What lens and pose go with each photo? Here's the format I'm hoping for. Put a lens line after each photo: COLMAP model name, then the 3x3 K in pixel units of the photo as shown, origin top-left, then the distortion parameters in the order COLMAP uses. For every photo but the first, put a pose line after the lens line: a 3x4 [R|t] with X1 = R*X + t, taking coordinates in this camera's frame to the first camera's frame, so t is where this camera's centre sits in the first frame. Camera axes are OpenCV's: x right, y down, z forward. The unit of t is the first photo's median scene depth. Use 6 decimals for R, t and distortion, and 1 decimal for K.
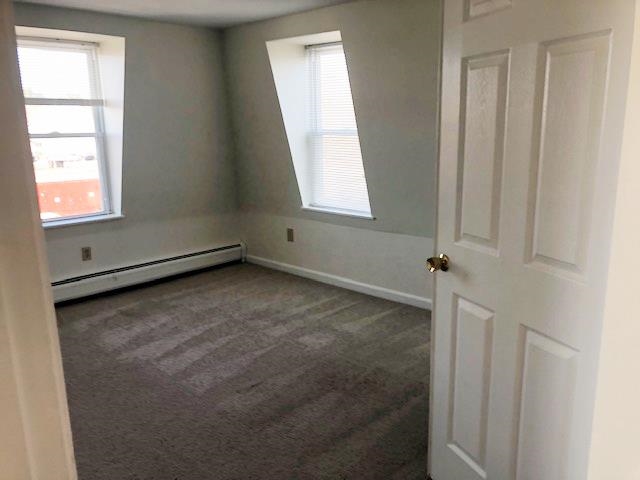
lens RADIAL K [[524.0, 0, 326.3], [0, 524.0, 240.9], [0, 0, 1]] dist [0.013848, -0.075384]
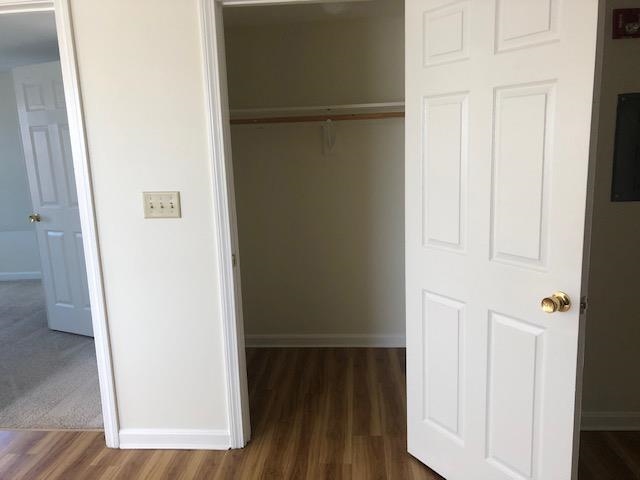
lens RADIAL K [[524.0, 0, 316.7], [0, 524.0, 246.7], [0, 0, 1]] dist [0.013848, -0.075384]
pose [[0.759354, -0.146812, 0.633899, -0.292533], [0.170350, 0.985089, 0.024084, 0.310488], [-0.627983, 0.089696, 0.773041, -1.408357]]
